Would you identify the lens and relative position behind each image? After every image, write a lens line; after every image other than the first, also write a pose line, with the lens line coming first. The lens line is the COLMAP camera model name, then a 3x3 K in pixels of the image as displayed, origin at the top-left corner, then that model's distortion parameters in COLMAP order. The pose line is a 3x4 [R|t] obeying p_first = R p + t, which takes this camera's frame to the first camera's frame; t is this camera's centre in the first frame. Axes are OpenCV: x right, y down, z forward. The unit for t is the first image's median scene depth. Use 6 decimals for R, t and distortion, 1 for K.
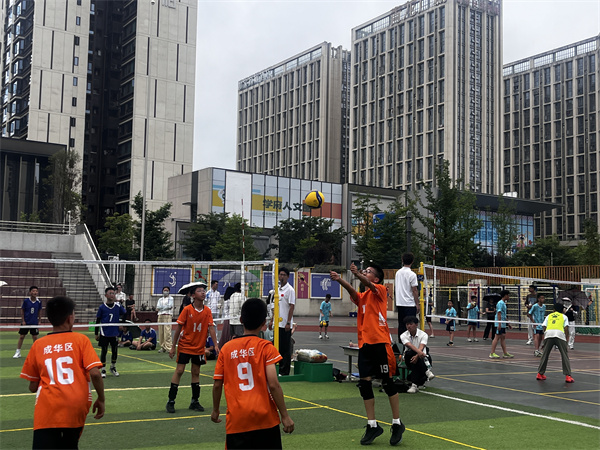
lens RADIAL K [[736.3, 0, 296.7], [0, 736.3, 223.3], [0, 0, 1]] dist [0.021020, 0.000000]
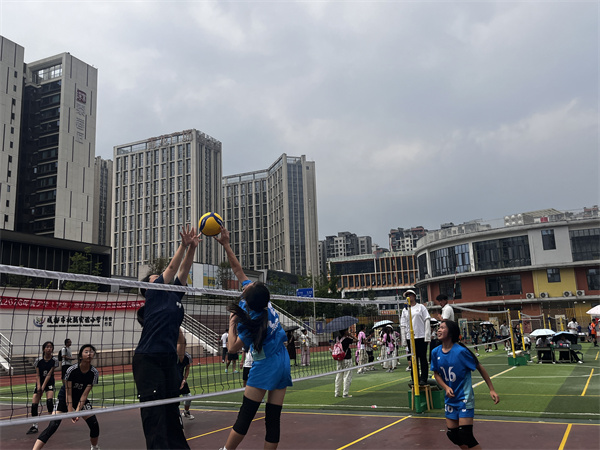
lens RADIAL K [[550.3, 0, 295.3], [0, 550.3, 221.1], [0, 0, 1]] dist [0.033801, 0.000000]
pose [[0.854659, 0.049987, 0.516778, -0.588148], [0.005594, 0.994410, -0.105439, -0.032939], [-0.519159, 0.093006, 0.849602, -0.217733]]
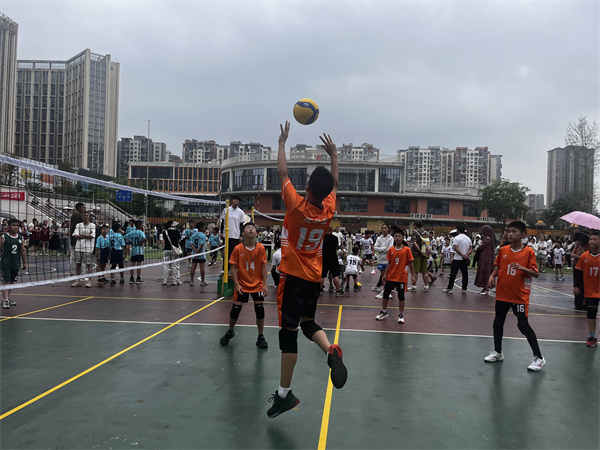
lens RADIAL K [[514.4, 0, 299.7], [0, 514.4, 226.5], [0, 0, 1]] dist [0.031895, -0.033008]
pose [[0.571743, 0.003956, 0.820423, -0.788422], [-0.094271, 0.993682, 0.060906, -0.045244], [-0.814998, -0.112164, 0.568504, -0.319505]]
